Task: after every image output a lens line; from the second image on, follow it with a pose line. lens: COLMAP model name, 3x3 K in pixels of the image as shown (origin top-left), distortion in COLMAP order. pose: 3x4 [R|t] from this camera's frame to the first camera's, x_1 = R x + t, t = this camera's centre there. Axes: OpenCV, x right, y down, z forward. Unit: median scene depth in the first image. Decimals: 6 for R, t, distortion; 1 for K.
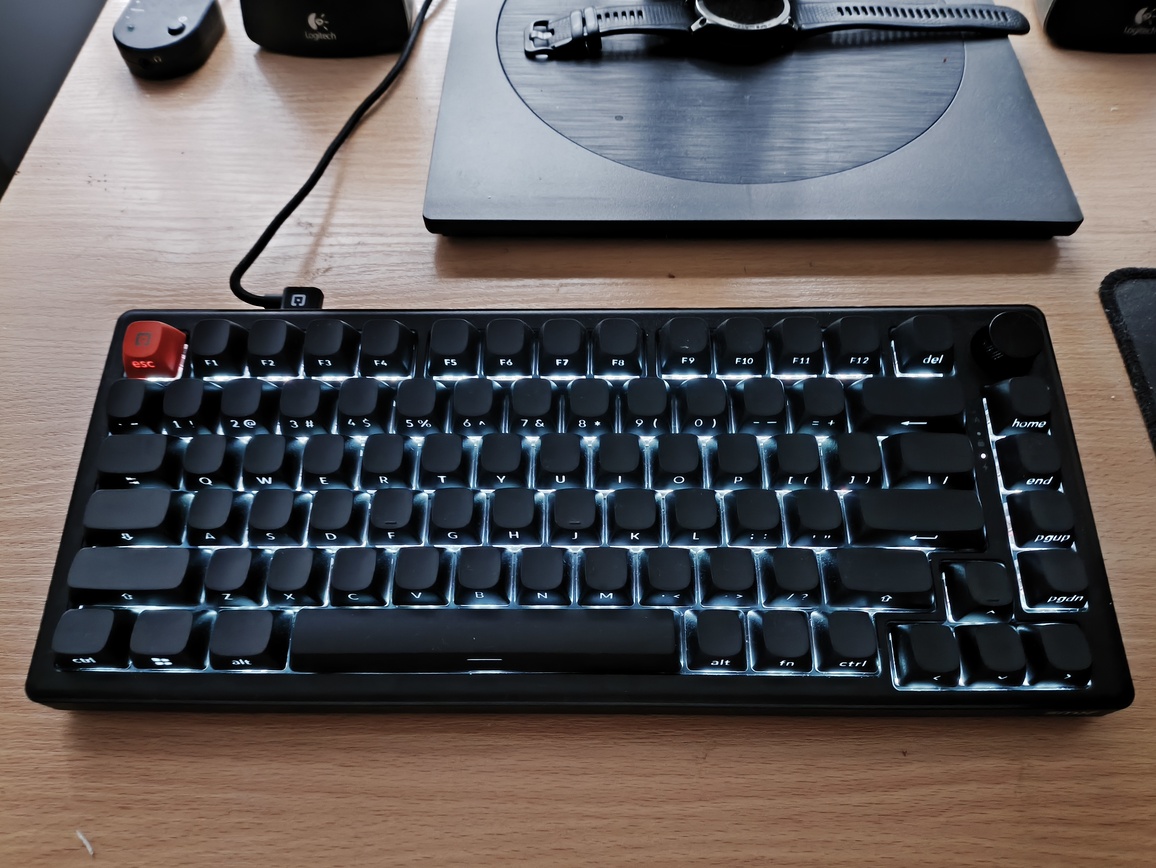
lens RADIAL K [[929.0, 0, 572.7], [0, 929.0, 425.4], [0, 0, 1]] dist [-0.067025, -0.003688]
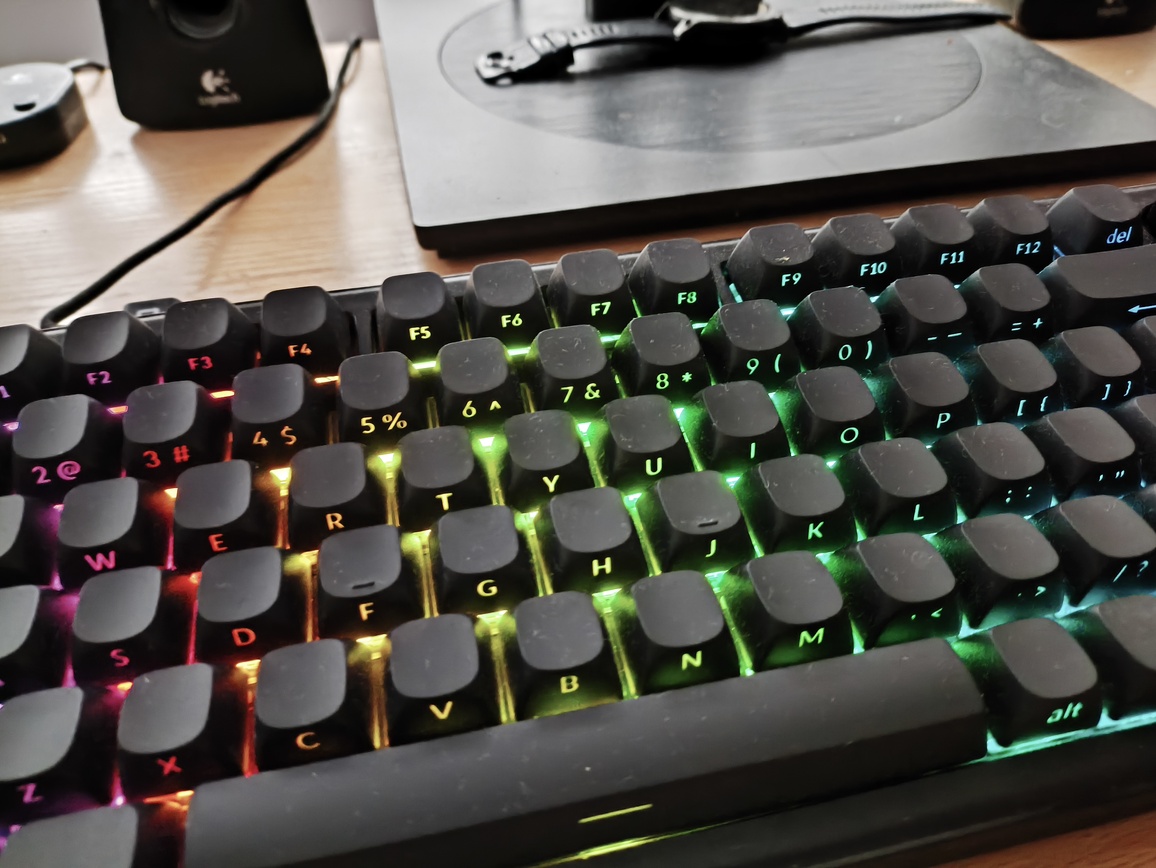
lens RADIAL K [[929.0, 0, 574.9], [0, 929.0, 431.5], [0, 0, 1]] dist [-0.067025, -0.003688]
pose [[0.976370, -0.159753, 0.145533, -0.138519], [0.192744, 0.948299, -0.252150, 0.169538], [-0.097727, 0.274242, 0.956682, 0.465709]]
